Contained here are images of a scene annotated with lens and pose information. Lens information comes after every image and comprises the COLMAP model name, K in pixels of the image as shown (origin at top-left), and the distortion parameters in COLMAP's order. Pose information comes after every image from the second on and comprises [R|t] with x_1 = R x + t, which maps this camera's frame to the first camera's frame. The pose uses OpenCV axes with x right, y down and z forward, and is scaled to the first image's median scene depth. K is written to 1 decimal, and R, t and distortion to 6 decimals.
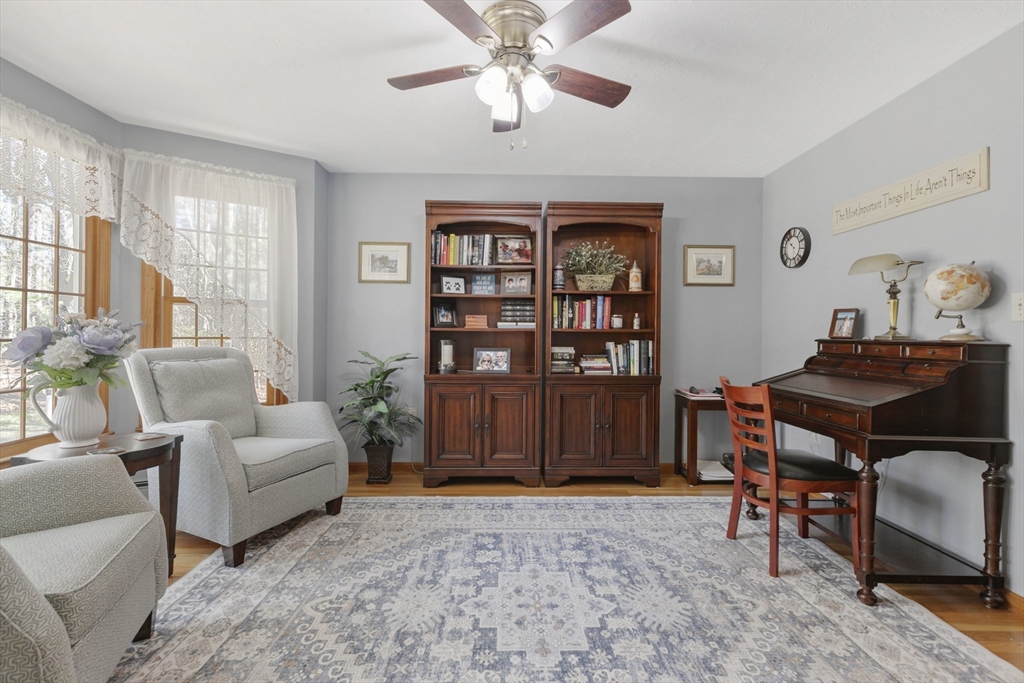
lens RADIAL K [[454.8, 0, 509.9], [0, 454.8, 331.6], [0, 0, 1]] dist [0.000971, 0.000054]
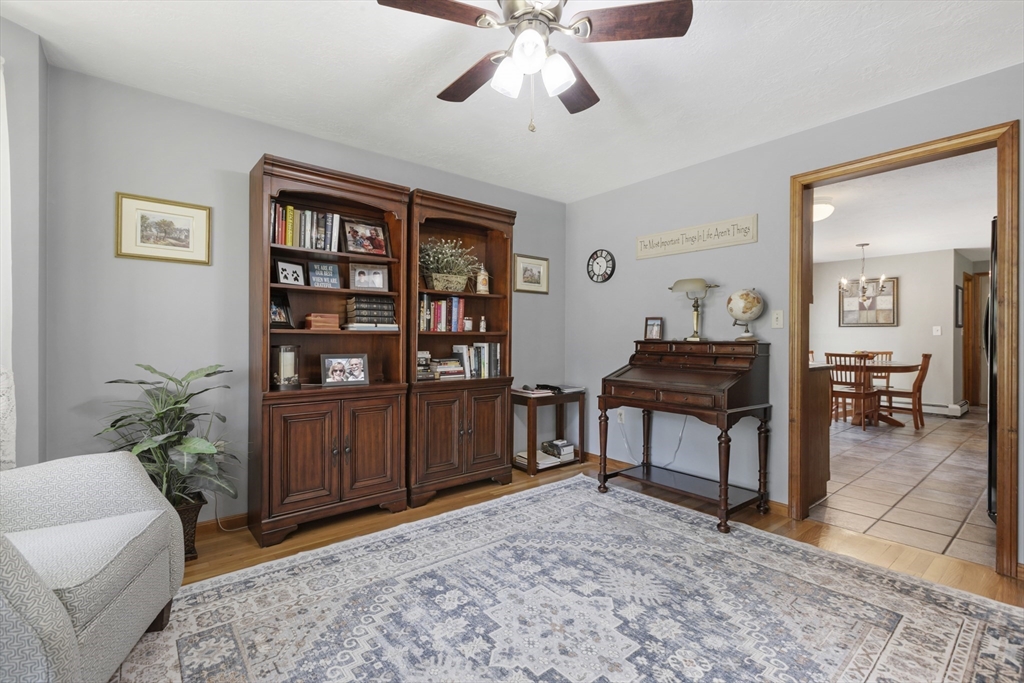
lens RADIAL K [[454.8, 0, 522.3], [0, 454.8, 337.9], [0, 0, 1]] dist [0.000971, 0.000054]
pose [[0.787724, -0.004046, 0.616015, -0.305924], [-0.001348, 0.999965, 0.008291, -0.000708], [-0.616027, -0.007361, 0.787691, 0.167453]]
